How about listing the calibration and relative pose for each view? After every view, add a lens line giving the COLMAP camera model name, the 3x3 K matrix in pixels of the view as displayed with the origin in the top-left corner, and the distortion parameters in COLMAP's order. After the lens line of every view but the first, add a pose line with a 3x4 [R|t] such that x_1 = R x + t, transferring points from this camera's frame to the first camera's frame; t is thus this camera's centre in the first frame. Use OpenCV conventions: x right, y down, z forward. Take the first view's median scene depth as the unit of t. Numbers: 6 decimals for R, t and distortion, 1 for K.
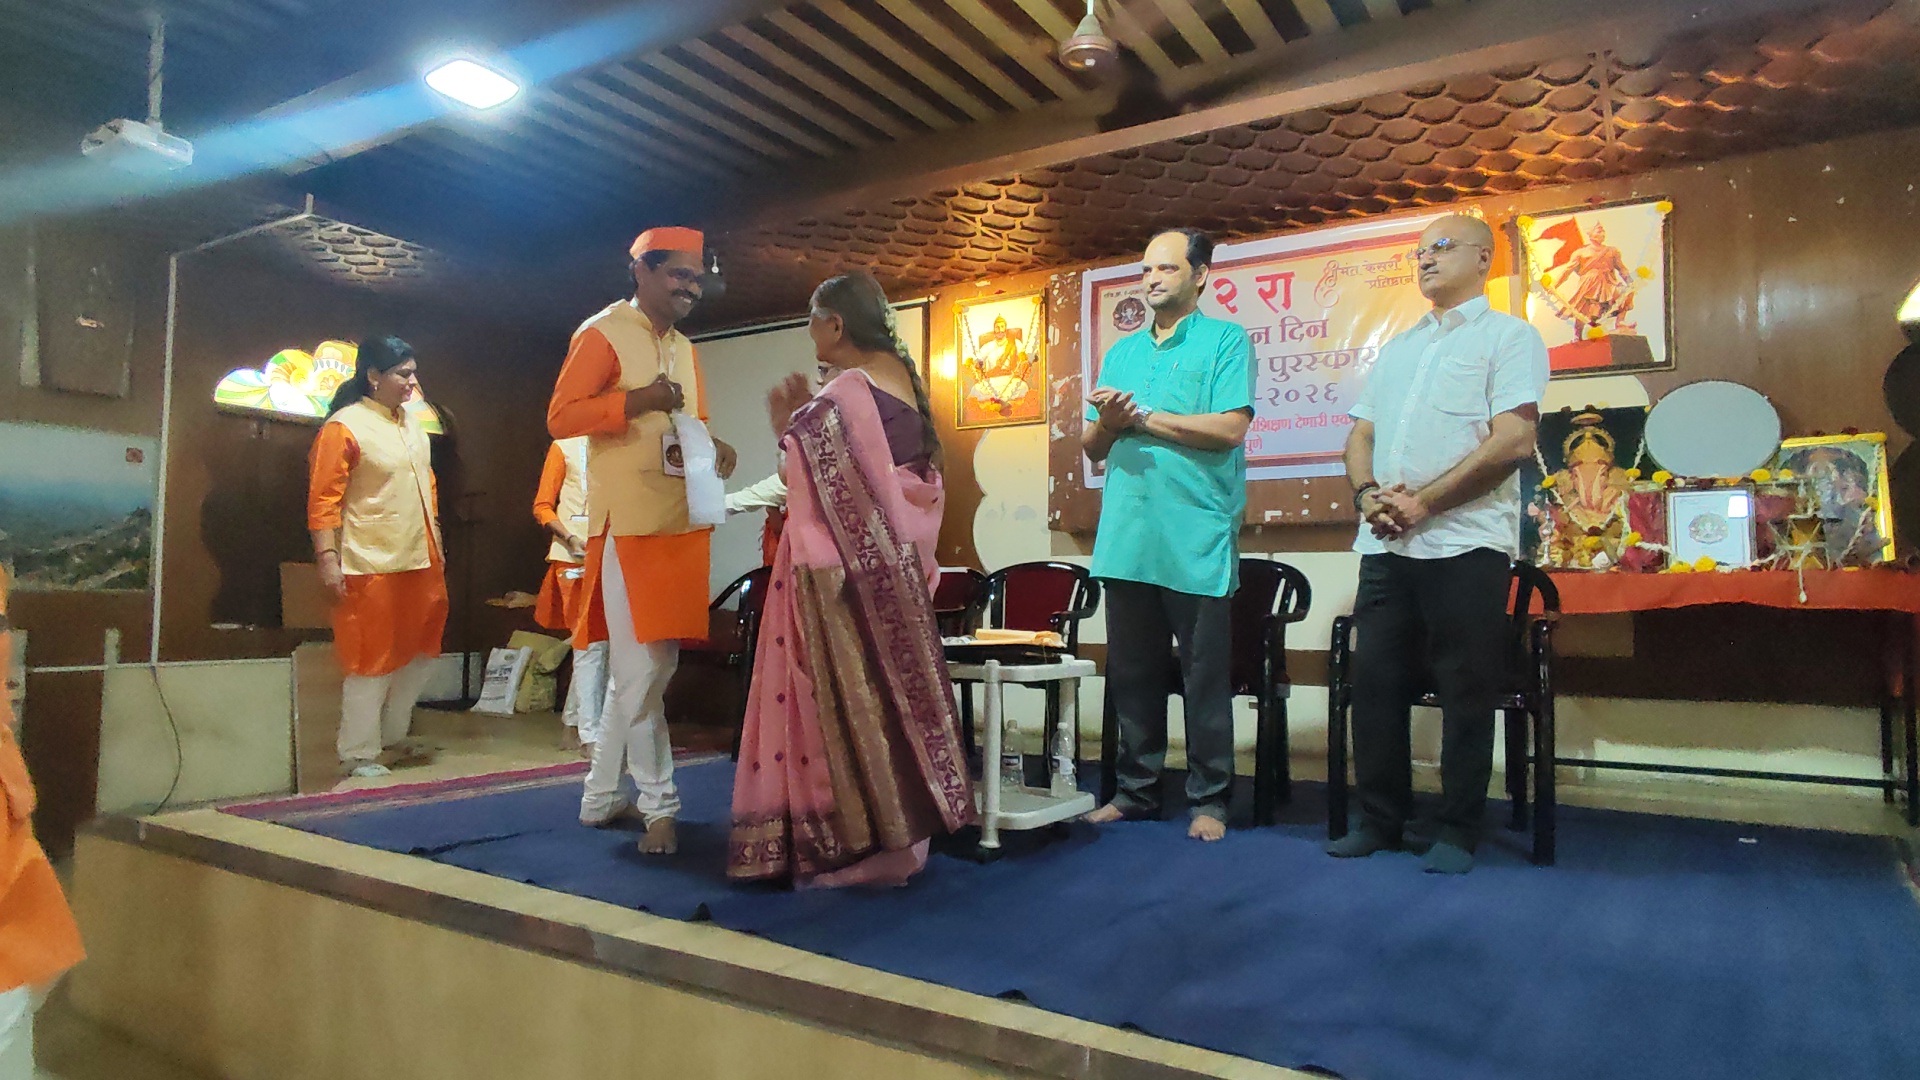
lens RADIAL K [[1132.6, 0, 950.2], [0, 1132.6, 532.8], [0, 0, 1]] dist [-0.009401, 0.004191]
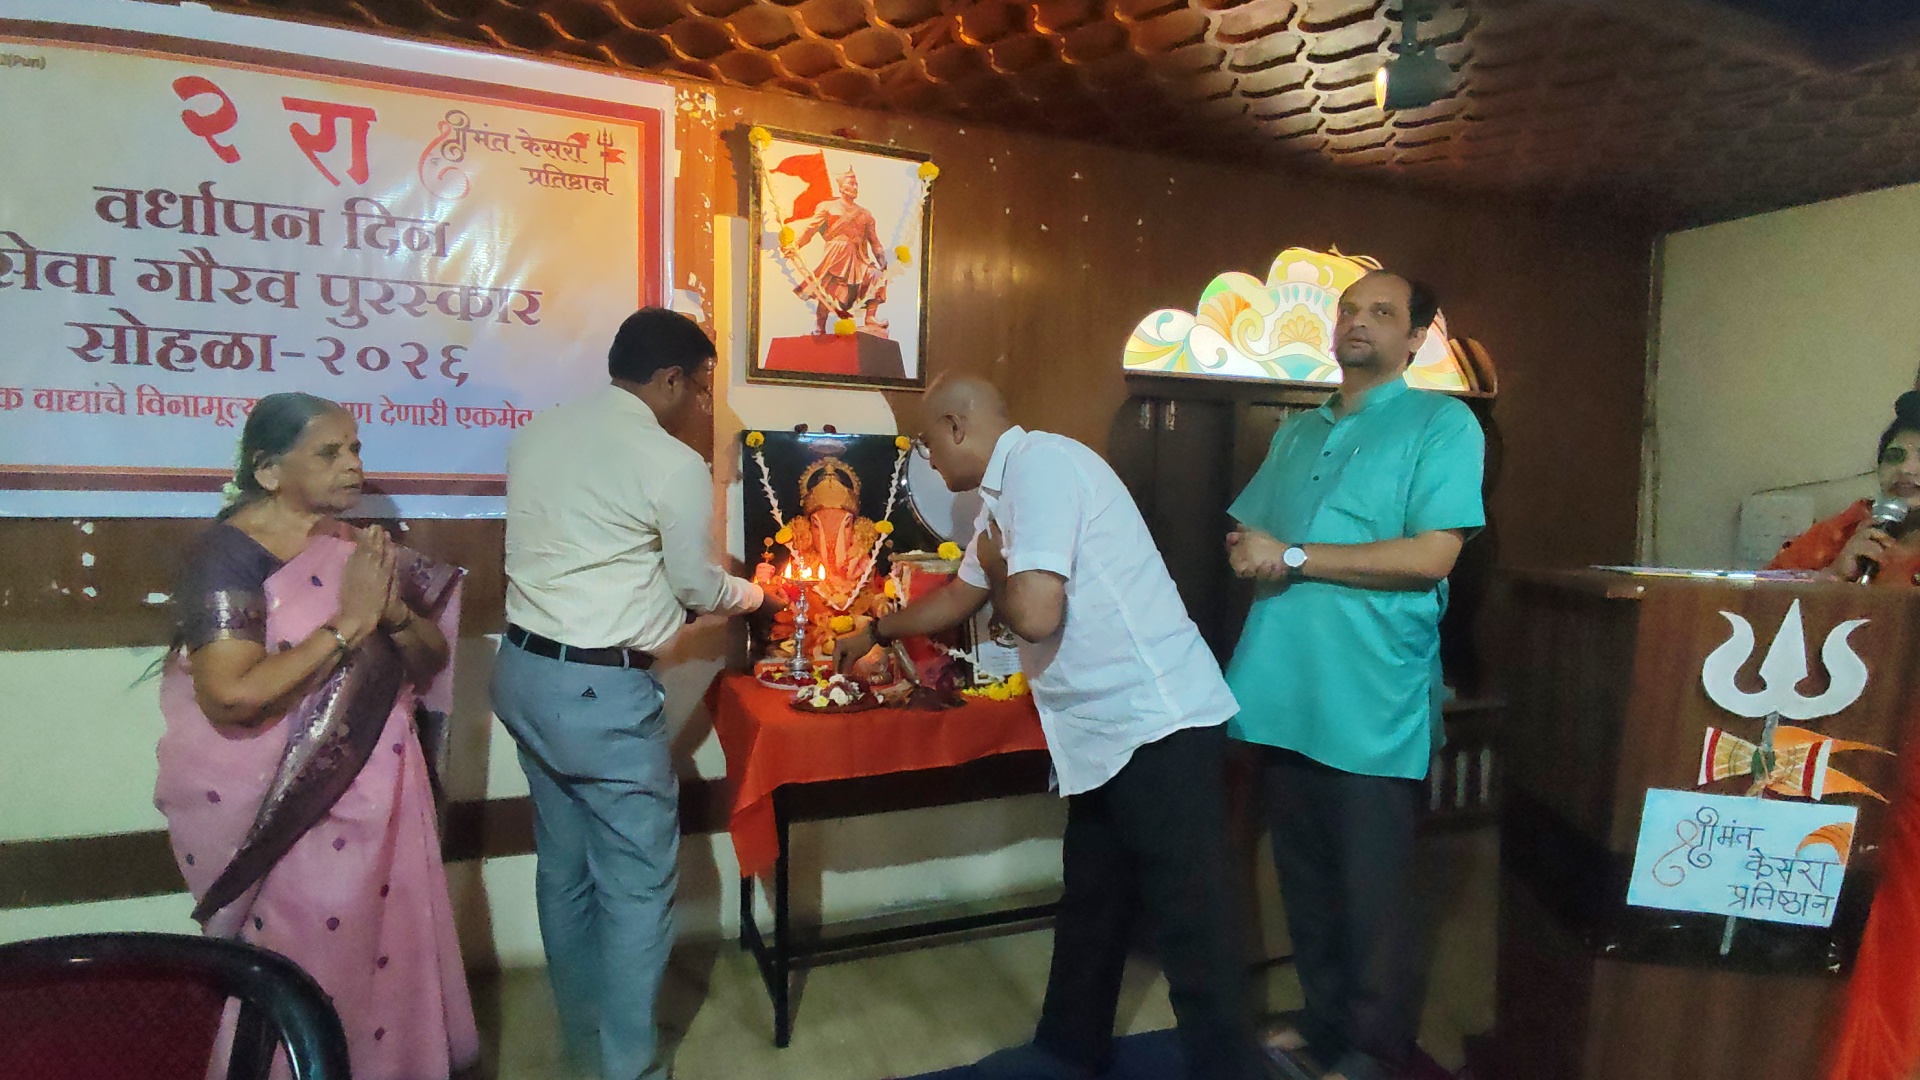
lens RADIAL K [[998.9, 0, 967.9], [0, 998.9, 550.1], [0, 0, 1]] dist [0.001126, -0.004938]
pose [[0.586355, -0.050269, 0.808493, 0.096130], [-0.061695, 0.992402, 0.106448, -0.108015], [-0.807702, -0.112296, 0.578798, 0.548789]]
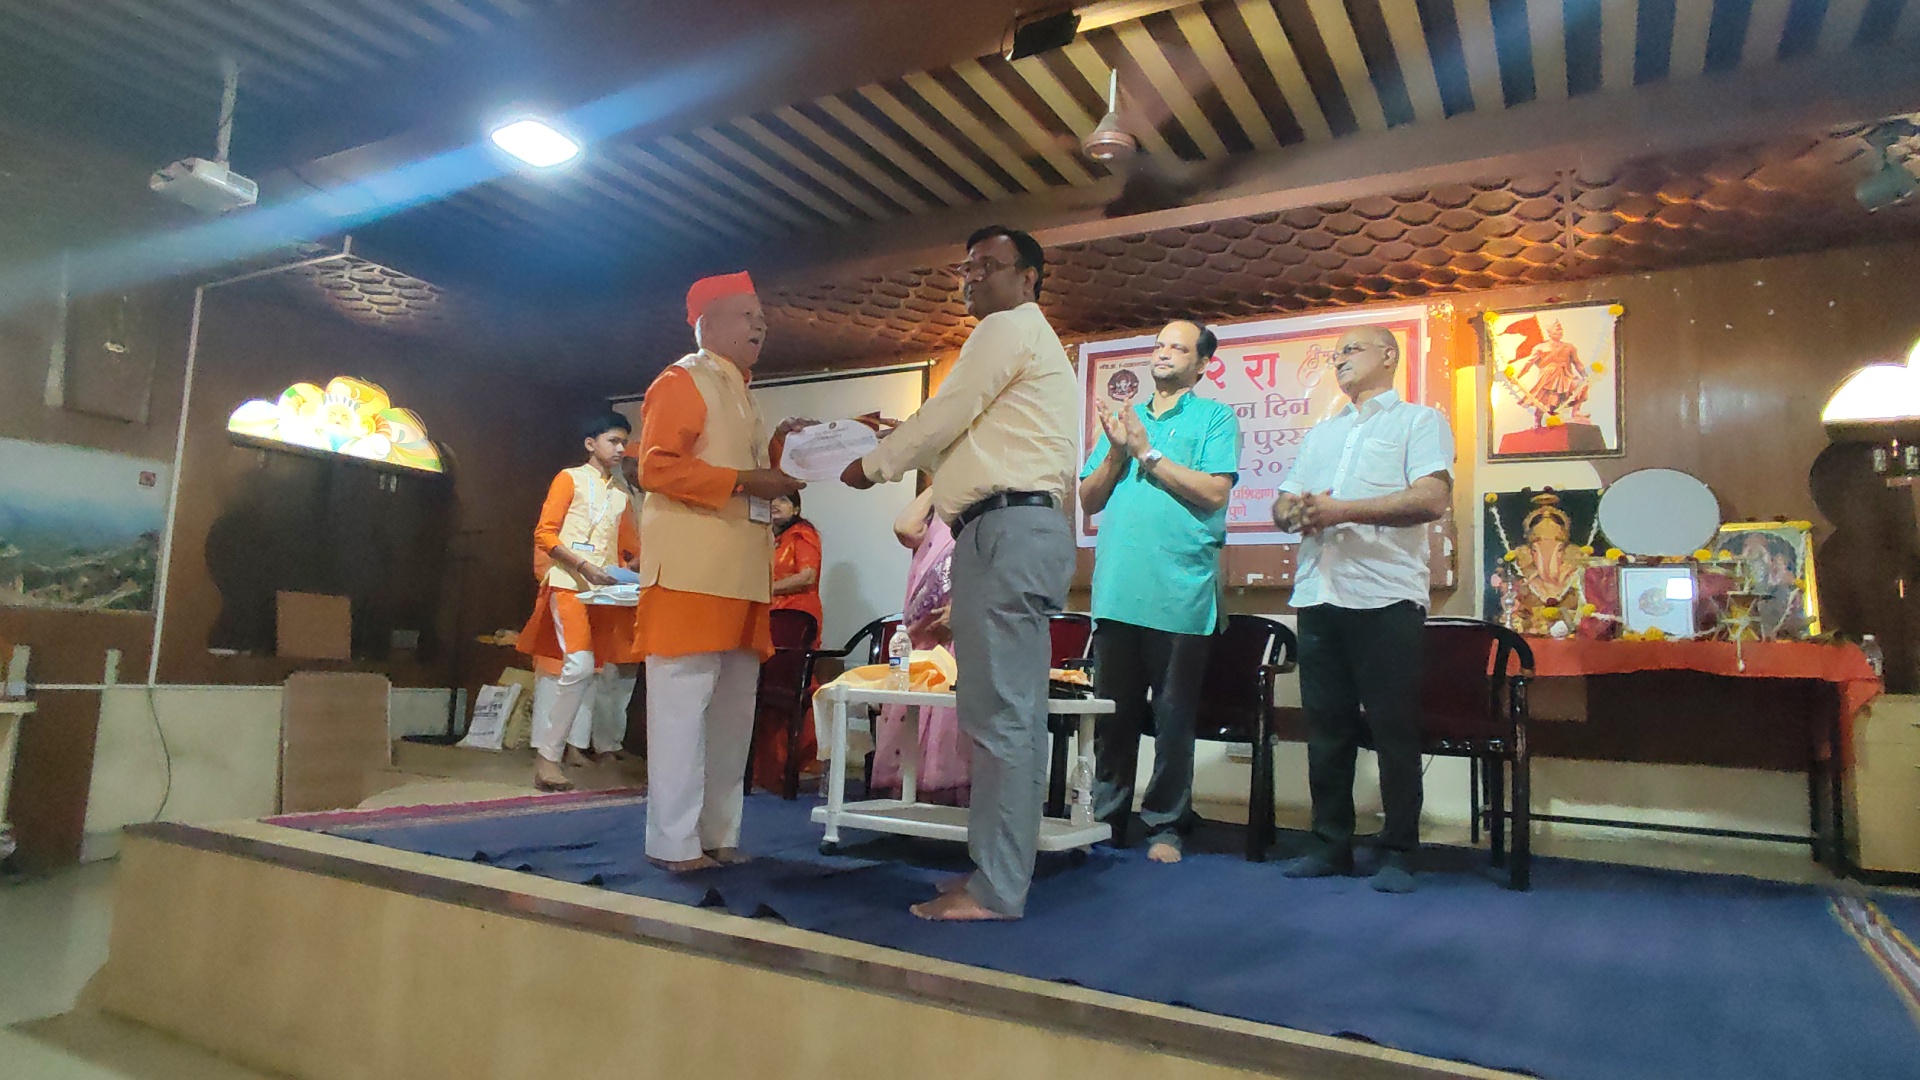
lens RADIAL K [[1132.6, 0, 947.1], [0, 1132.6, 537.4], [0, 0, 1]] dist [-0.009401, 0.004191]
pose [[0.998272, 0.038690, 0.044224, -0.057256], [-0.036273, 0.997871, -0.054197, 0.015650], [-0.046227, 0.052499, 0.997550, -0.055850]]
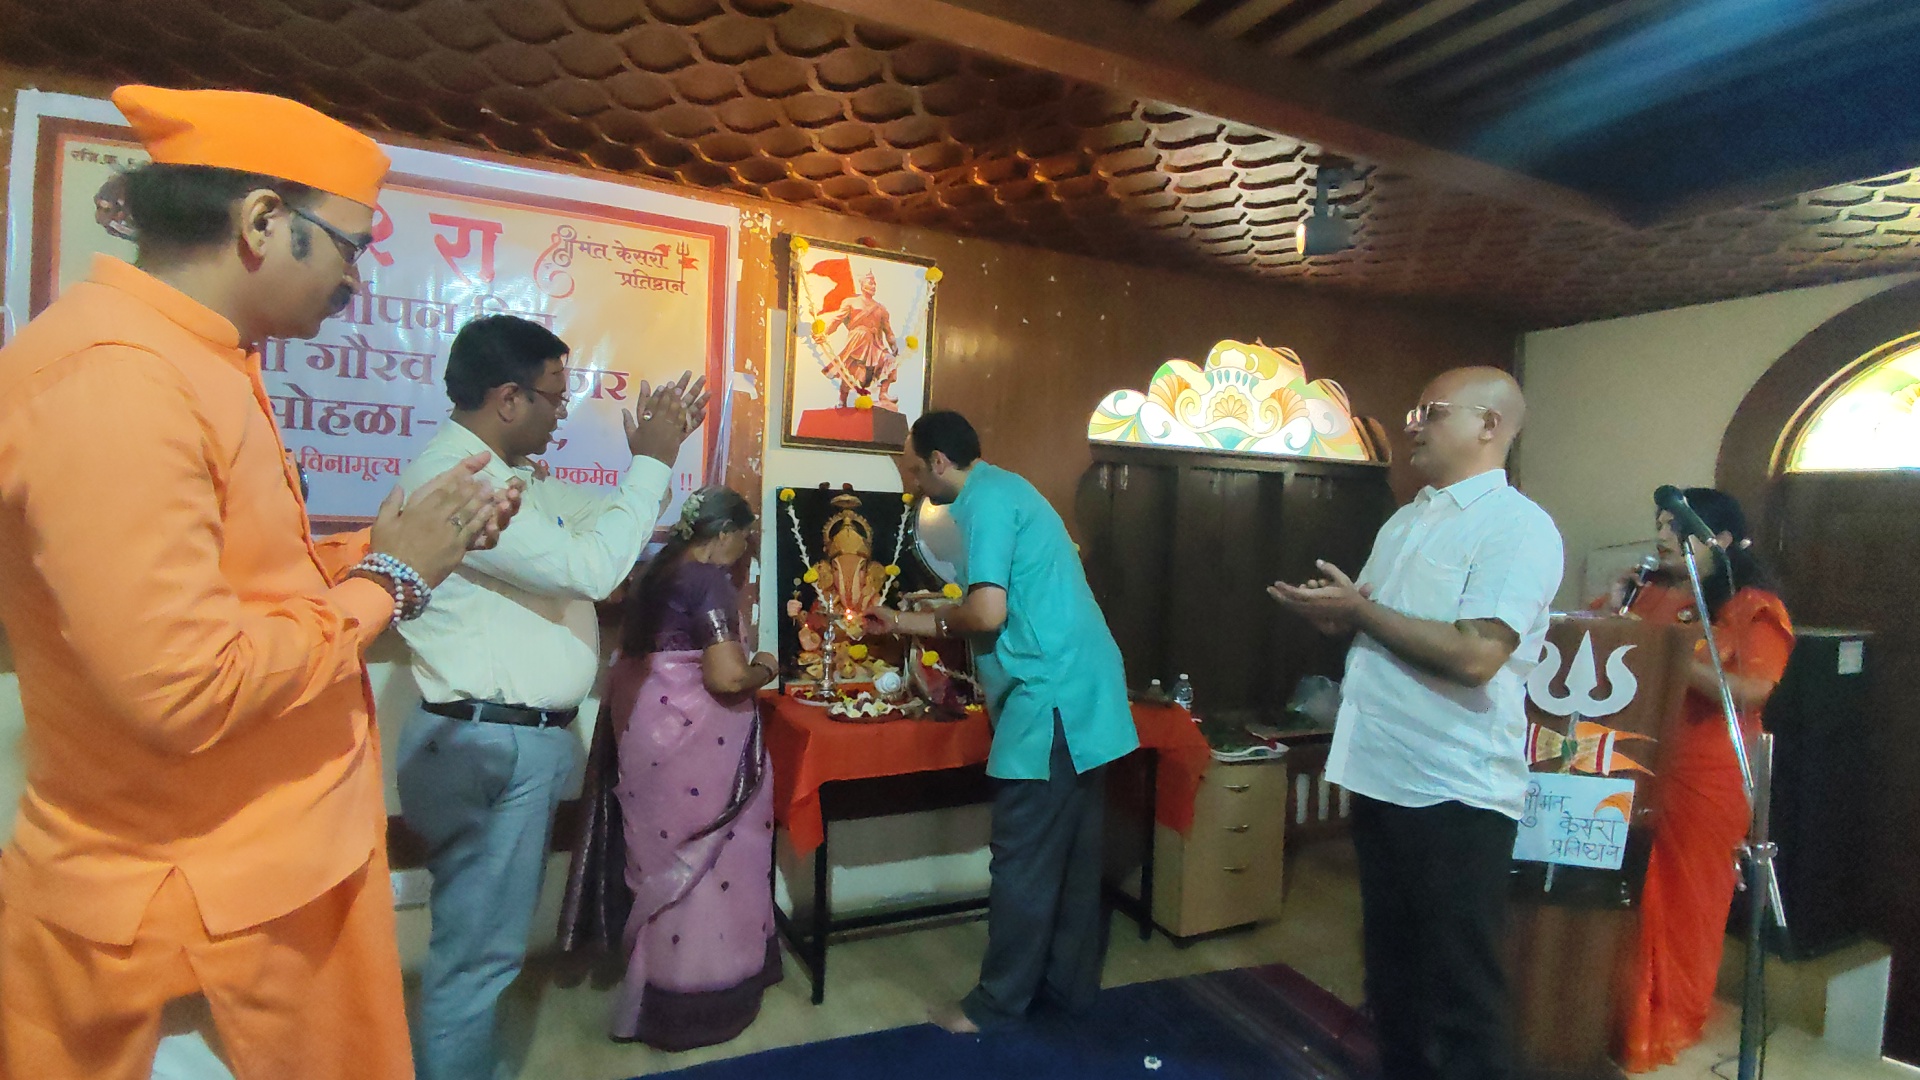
lens RADIAL K [[998.9, 0, 971.8], [0, 998.9, 548.6], [0, 0, 1]] dist [0.001126, -0.004938]
pose [[0.517664, -0.009193, 0.855535, -0.034857], [-0.080889, 0.994938, 0.059635, -0.117518], [-0.851752, -0.100074, 0.514299, 0.524796]]
